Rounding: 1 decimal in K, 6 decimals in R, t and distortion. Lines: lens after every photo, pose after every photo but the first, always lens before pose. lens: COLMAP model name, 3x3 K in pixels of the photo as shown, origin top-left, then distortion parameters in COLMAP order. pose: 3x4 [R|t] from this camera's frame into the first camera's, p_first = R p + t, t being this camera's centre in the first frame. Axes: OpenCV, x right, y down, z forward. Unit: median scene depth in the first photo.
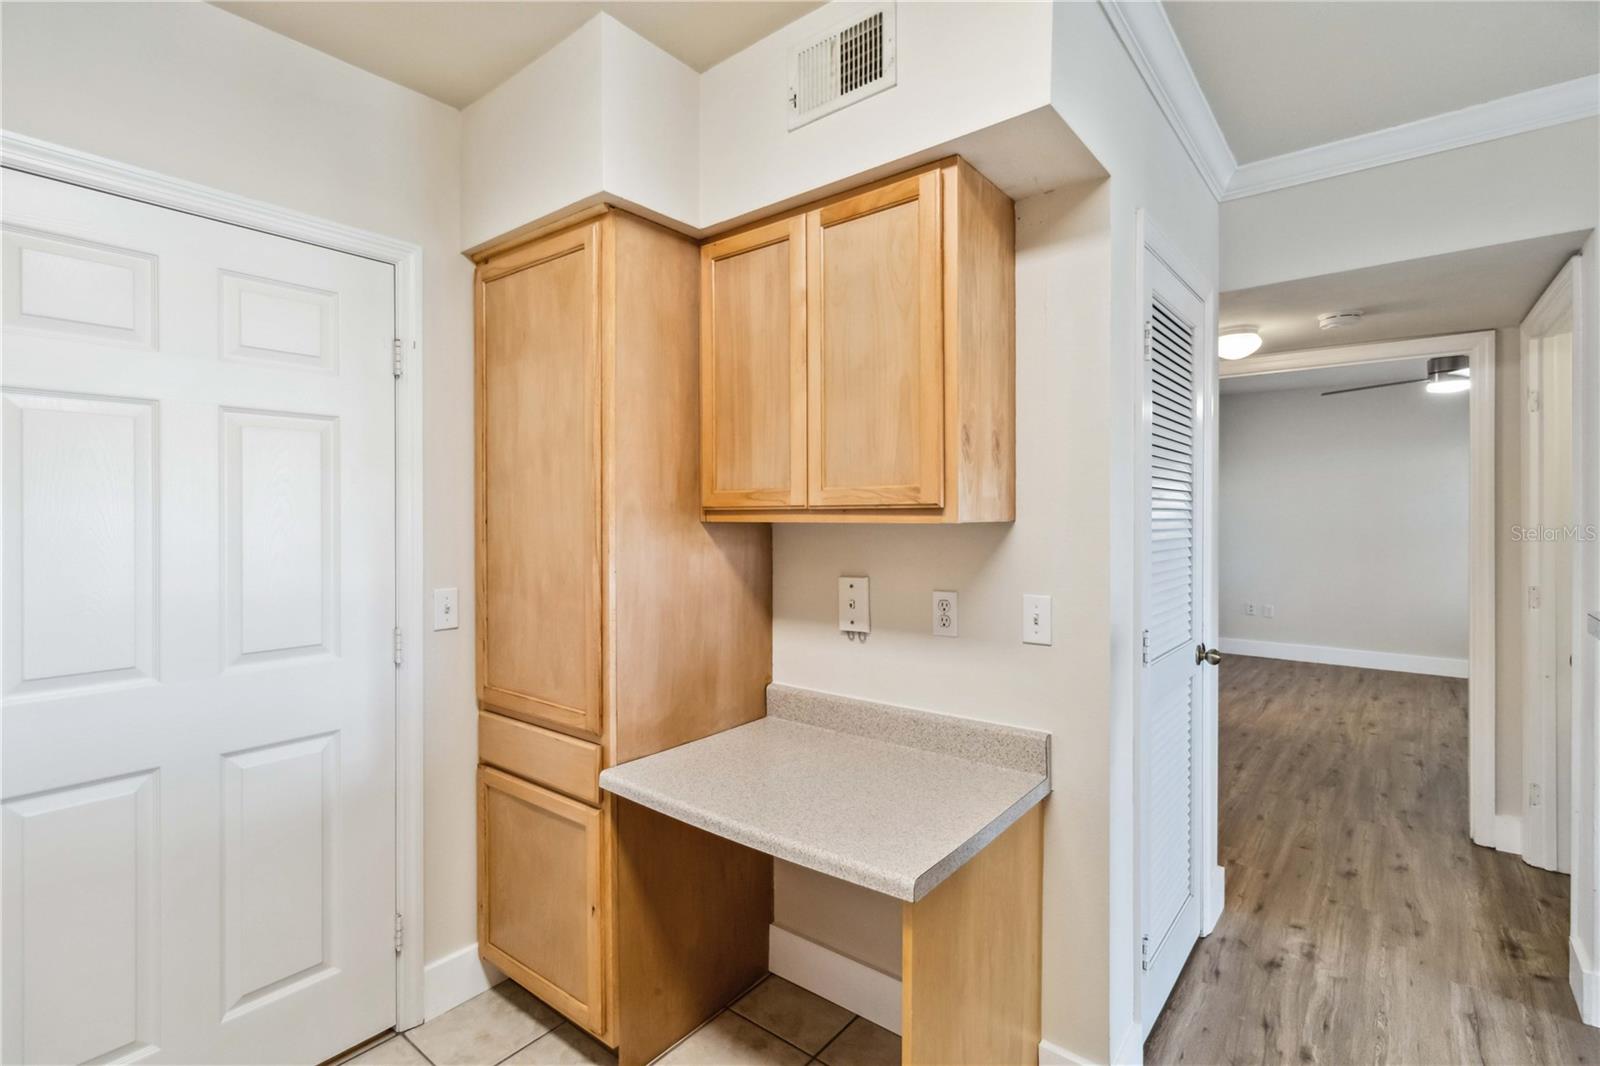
lens RADIAL K [[745.6, 0, 800.2], [0, 745.6, 509.2], [0, 0, 1]] dist [0.003475, 0.001046]
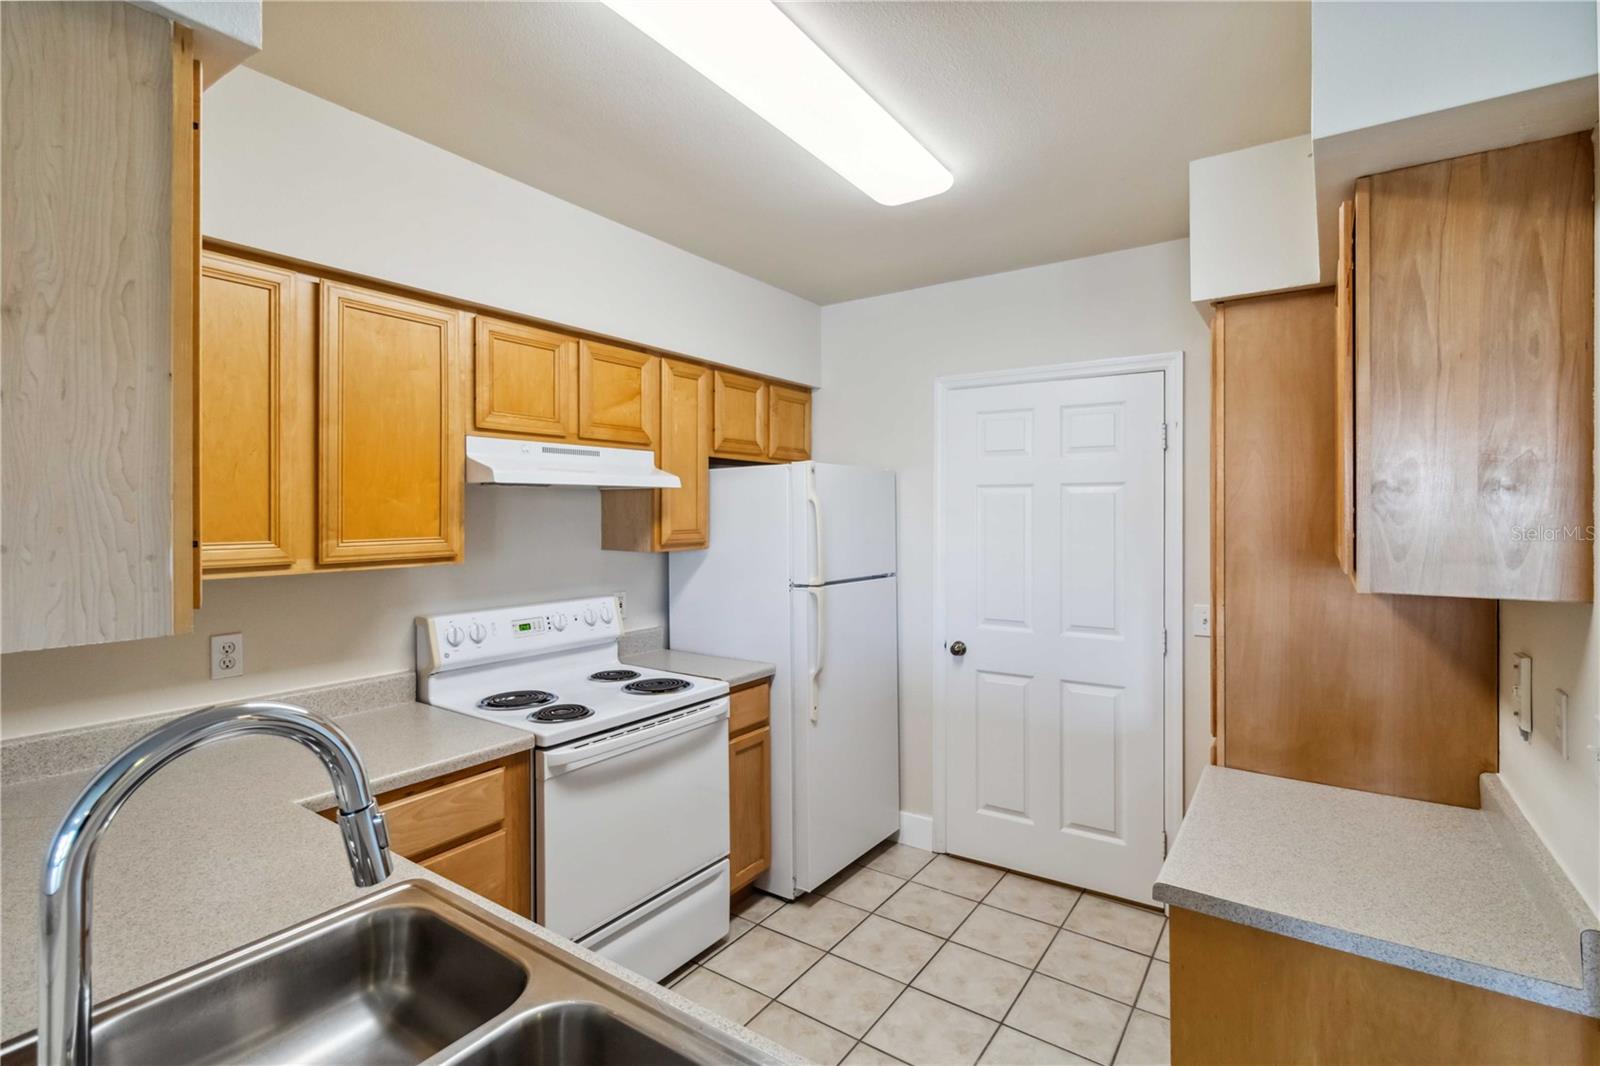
lens RADIAL K [[745.6, 0, 800.2], [0, 745.6, 509.2], [0, 0, 1]] dist [0.003475, 0.001046]
pose [[0.088840, -0.008126, -0.996013, 0.832828], [-0.004010, 0.999956, -0.008516, -0.053313], [0.996038, 0.004751, 0.088803, 0.197746]]
